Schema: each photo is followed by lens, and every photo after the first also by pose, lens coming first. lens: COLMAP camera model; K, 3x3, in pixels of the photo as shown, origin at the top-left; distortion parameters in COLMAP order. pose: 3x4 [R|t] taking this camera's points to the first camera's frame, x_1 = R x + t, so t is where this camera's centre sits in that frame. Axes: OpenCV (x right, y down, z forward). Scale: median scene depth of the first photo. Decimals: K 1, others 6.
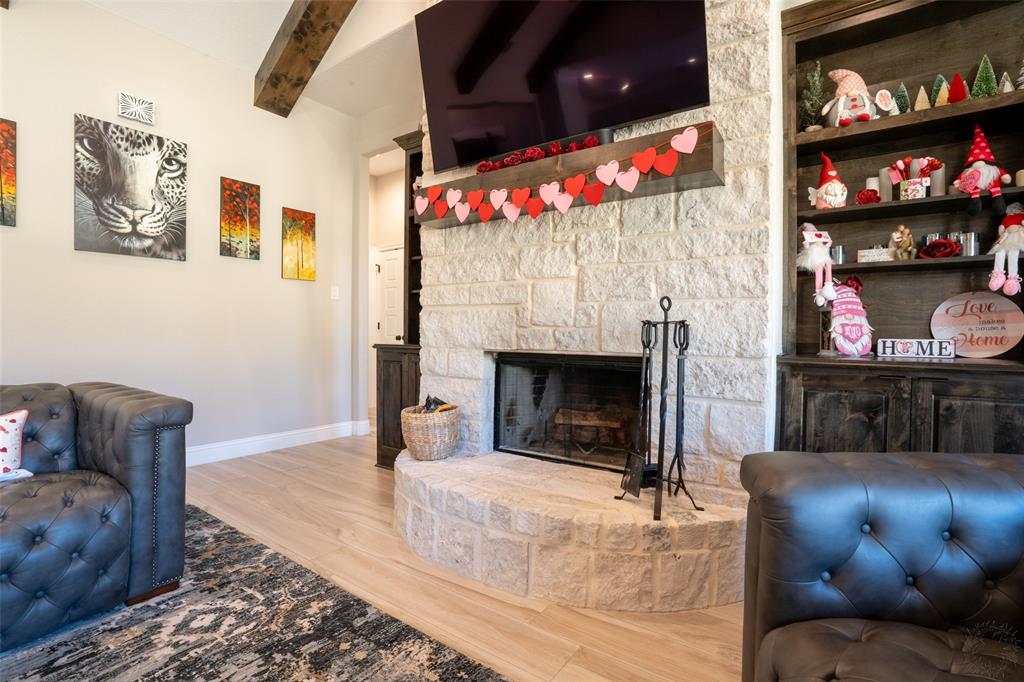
lens RADIAL K [[471.6, 0, 510.8], [0, 471.6, 338.8], [0, 0, 1]] dist [-0.043835, 0.008246]
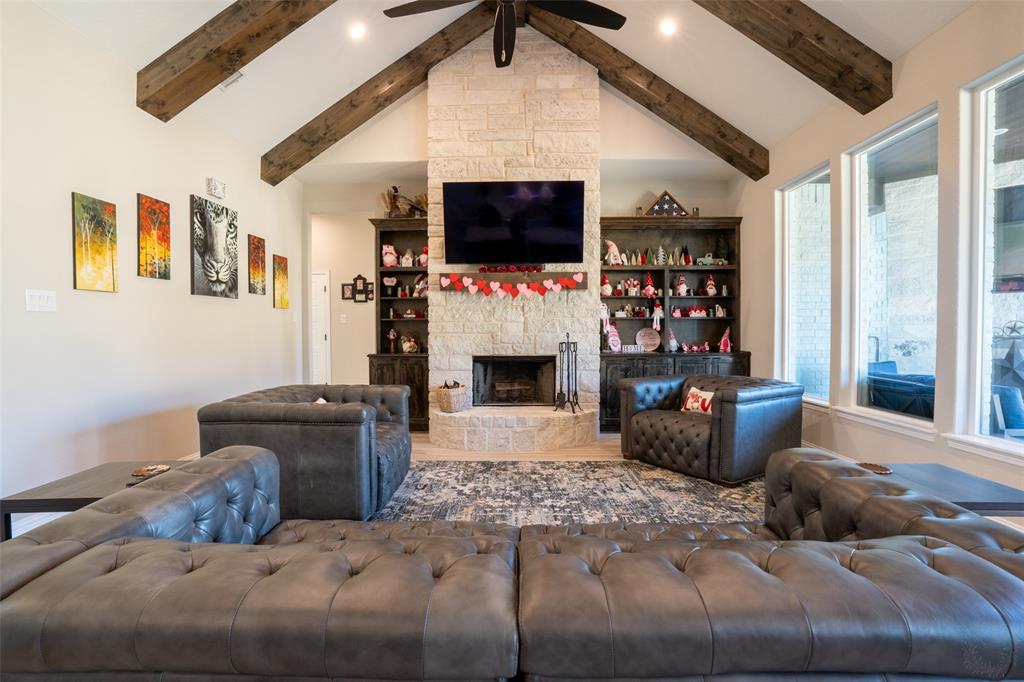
lens RADIAL K [[471.6, 0, 511.6], [0, 471.6, 336.4], [0, 0, 1]] dist [-0.043835, 0.008246]
pose [[0.825655, -0.020278, 0.563810, -1.208168], [0.018432, 0.999790, 0.008967, -0.082788], [-0.563874, 0.002989, 0.825856, -0.857716]]
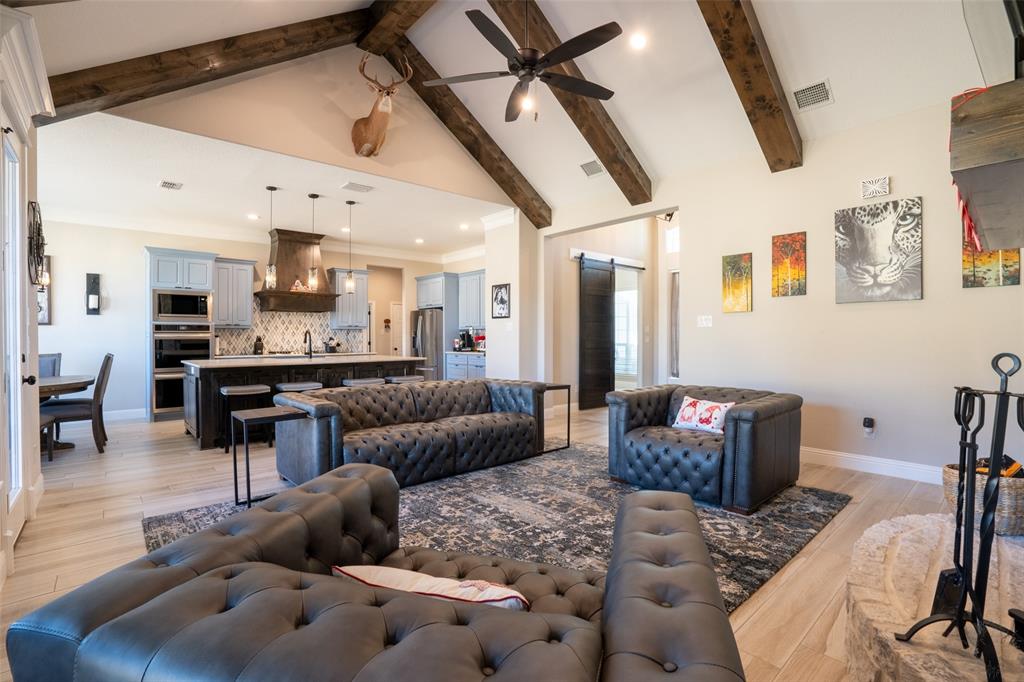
lens RADIAL K [[471.6, 0, 513.9], [0, 471.6, 345.1], [0, 0, 1]] dist [-0.043835, 0.008246]
pose [[-0.219059, 0.007970, -0.975679, 0.915258], [-0.011320, 0.999879, 0.010709, -0.084283], [0.975646, 0.013390, -0.218943, 0.402084]]
